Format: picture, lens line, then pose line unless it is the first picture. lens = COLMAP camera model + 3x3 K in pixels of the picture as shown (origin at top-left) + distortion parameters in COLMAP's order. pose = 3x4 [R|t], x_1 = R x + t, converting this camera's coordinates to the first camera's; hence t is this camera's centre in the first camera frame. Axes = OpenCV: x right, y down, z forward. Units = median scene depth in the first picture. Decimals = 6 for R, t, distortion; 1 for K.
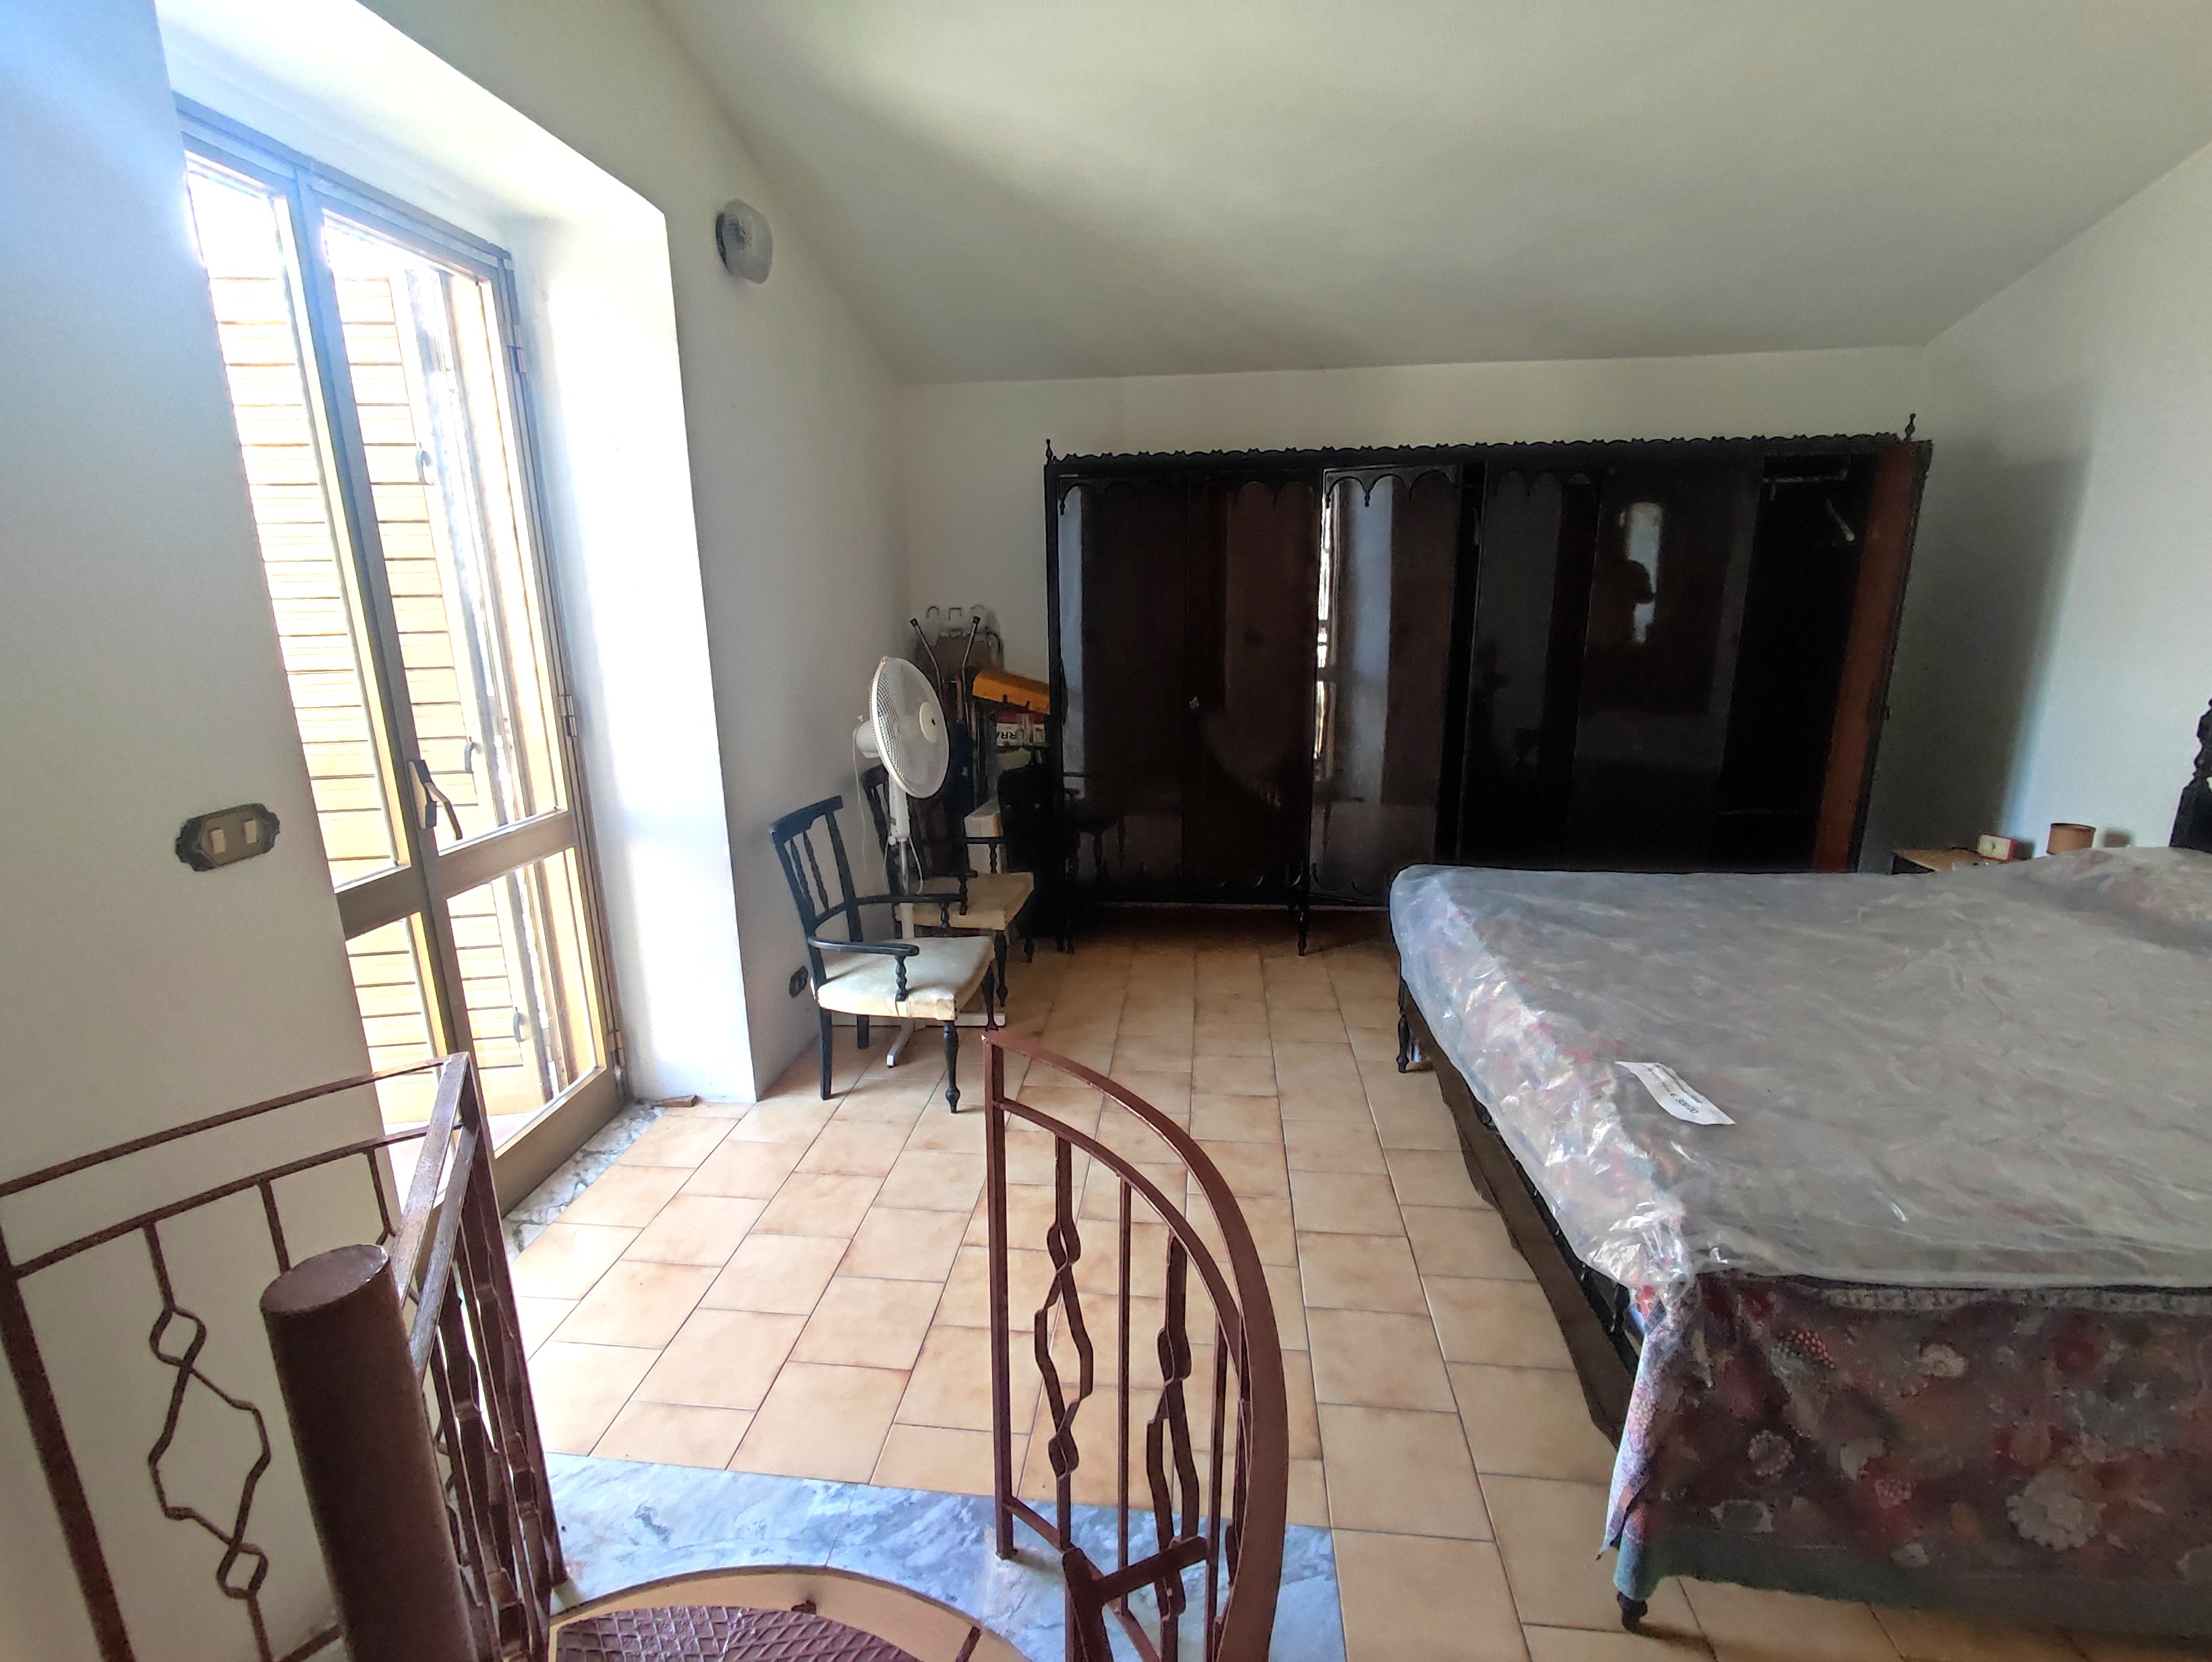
lens RADIAL K [[1017.9, 0, 1092.1], [0, 1017.9, 838.3], [0, 0, 1]] dist [-0.006287, -0.002516]
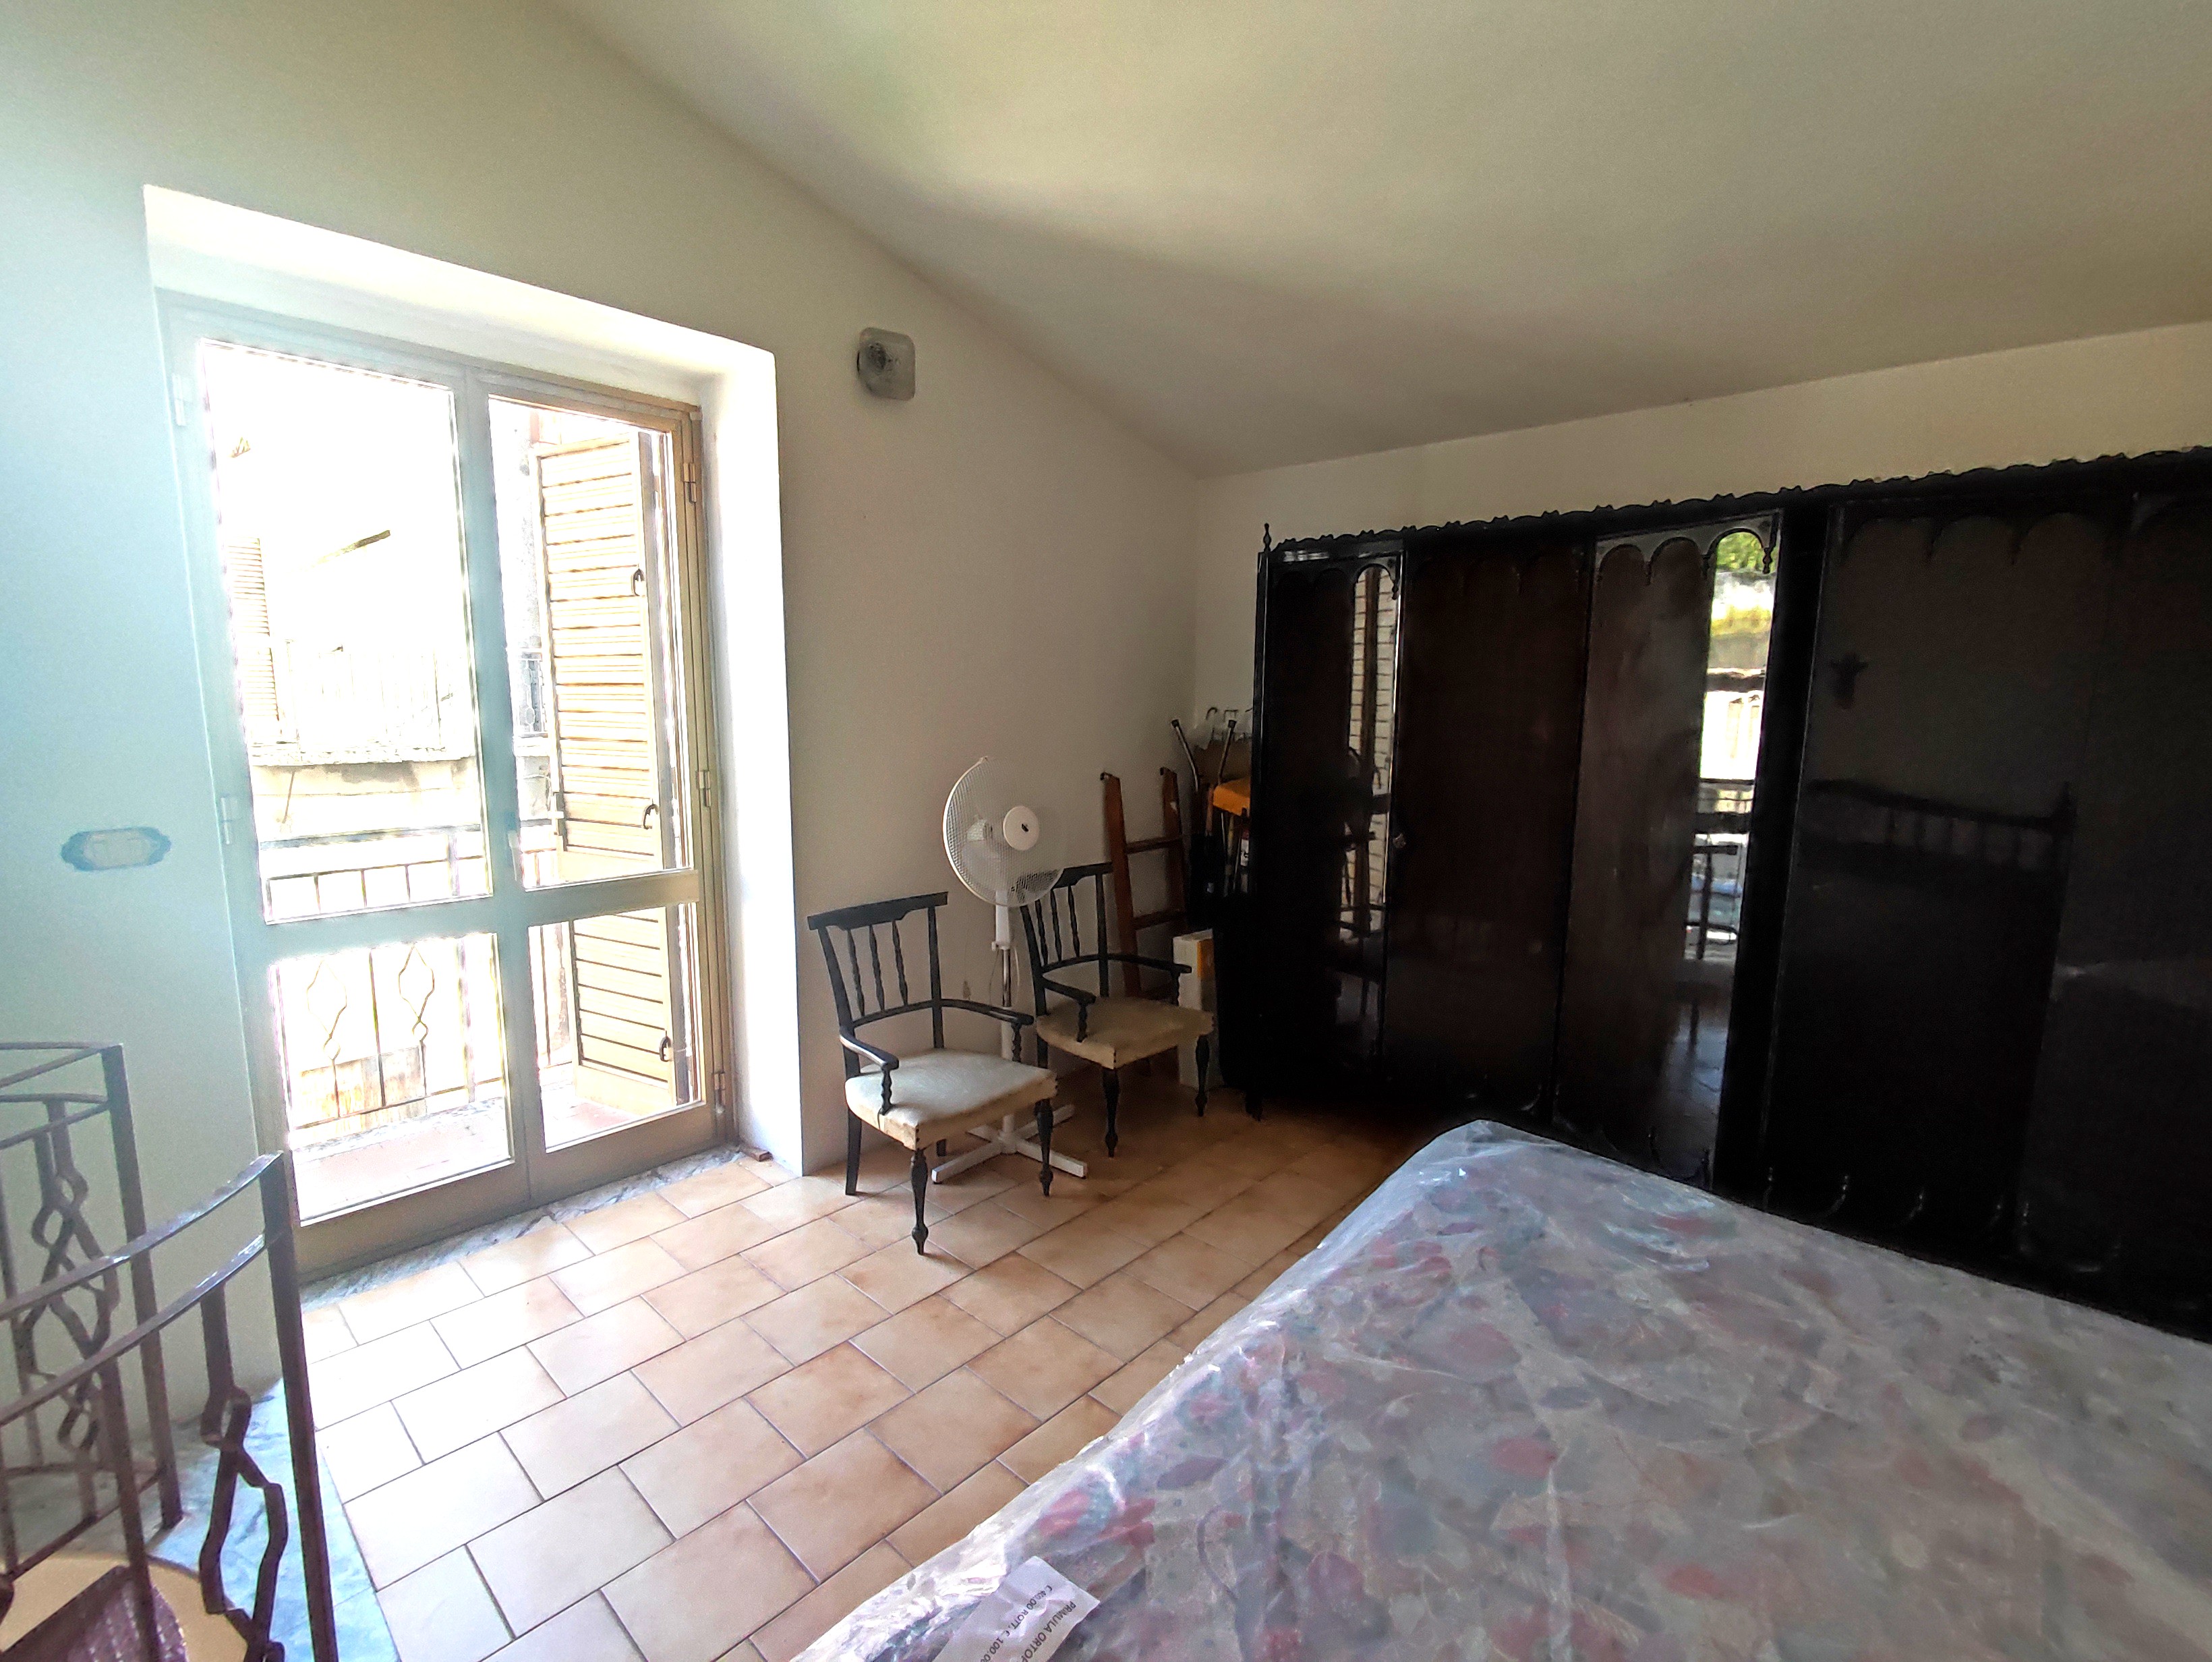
lens RADIAL K [[1011.6, 0, 1092.2], [0, 1011.6, 838.6], [0, 0, 1]] dist [-0.005426, 0.000752]
pose [[0.796393, 0.107308, -0.595183, 0.498084], [-0.163236, 0.985747, -0.040697, -0.085782], [0.582333, 0.129566, 0.802559, 0.326841]]
